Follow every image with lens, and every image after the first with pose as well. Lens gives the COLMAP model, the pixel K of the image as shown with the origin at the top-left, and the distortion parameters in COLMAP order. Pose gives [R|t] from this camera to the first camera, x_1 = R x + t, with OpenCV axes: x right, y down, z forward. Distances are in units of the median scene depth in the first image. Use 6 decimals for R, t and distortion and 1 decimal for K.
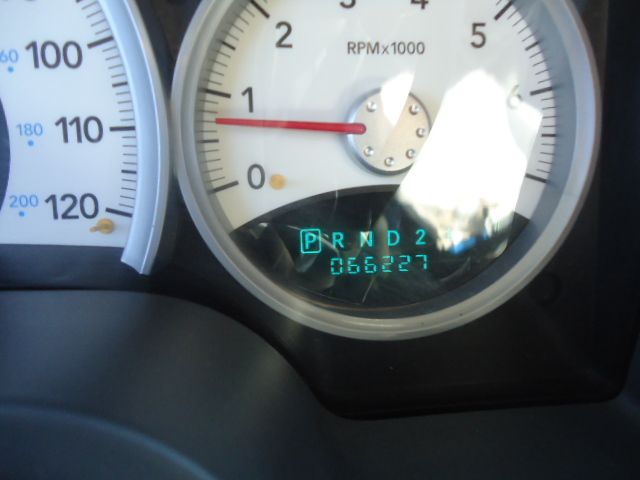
lens RADIAL K [[465.0, 0, 320.4], [0, 465.0, 239.7], [0, 0, 1]] dist [-0.009946, 0.005961]
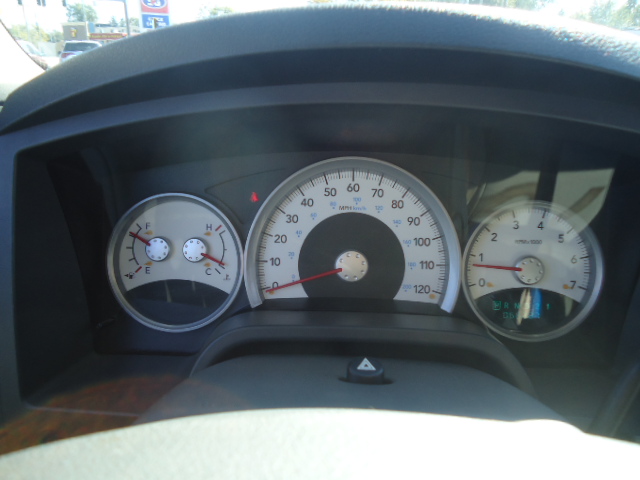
lens RADIAL K [[465.0, 0, 317.9], [0, 465.0, 243.6], [0, 0, 1]] dist [-0.009946, 0.005961]
pose [[0.990565, 0.051123, -0.127154, -0.836261], [-0.063838, 0.993135, -0.098018, -0.025371], [0.121270, 0.105210, 0.987028, -2.151377]]
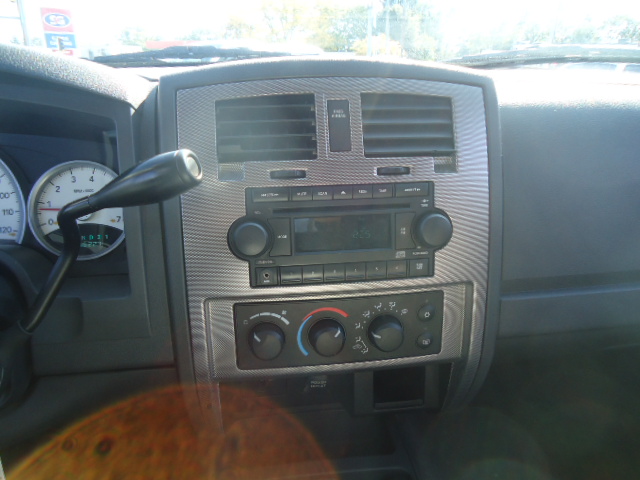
lens RADIAL K [[465.0, 0, 317.2], [0, 465.0, 235.8], [0, 0, 1]] dist [-0.009946, 0.005961]
pose [[0.999557, -0.025400, 0.015496, 2.229796], [0.027378, 0.989086, -0.144774, 0.667842], [-0.011649, 0.145134, 0.989343, -3.186219]]
